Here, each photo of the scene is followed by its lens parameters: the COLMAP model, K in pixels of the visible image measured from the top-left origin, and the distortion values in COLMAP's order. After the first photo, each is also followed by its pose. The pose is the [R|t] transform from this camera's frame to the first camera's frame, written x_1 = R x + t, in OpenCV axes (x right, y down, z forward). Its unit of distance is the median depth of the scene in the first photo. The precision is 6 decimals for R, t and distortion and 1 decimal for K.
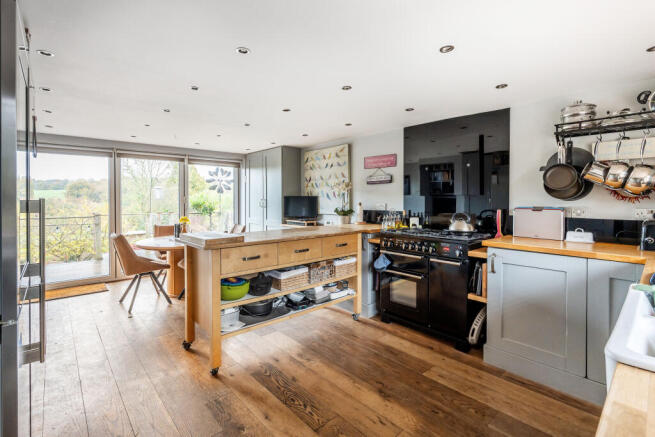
lens RADIAL K [[304.7, 0, 315.2], [0, 304.7, 200.3], [0, 0, 1]] dist [-0.000093, 0.000010]
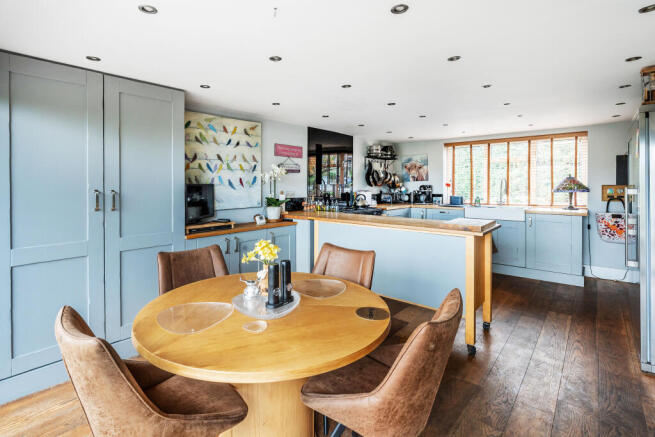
lens RADIAL K [[311.3, 0, 310.1], [0, 311.3, 186.2], [0, 0, 1]] dist [0.000520, 0.000031]
pose [[-0.118528, -0.006639, 0.992929, -0.718006], [0.009301, 0.999926, 0.007796, -0.012420], [-0.992907, 0.010159, -0.118457, 0.890522]]
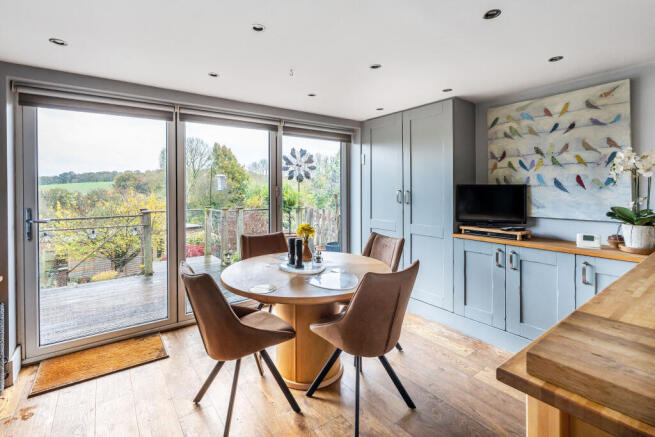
lens RADIAL K [[308.0, 0, 327.2], [0, 308.0, 190.8], [0, 0, 1]] dist [-0.002158, -0.000292]
pose [[0.996713, -0.002036, -0.080992, -0.315520], [0.001962, 0.999998, -0.001004, -0.002685], [0.080994, 0.000842, 0.996714, 0.425503]]
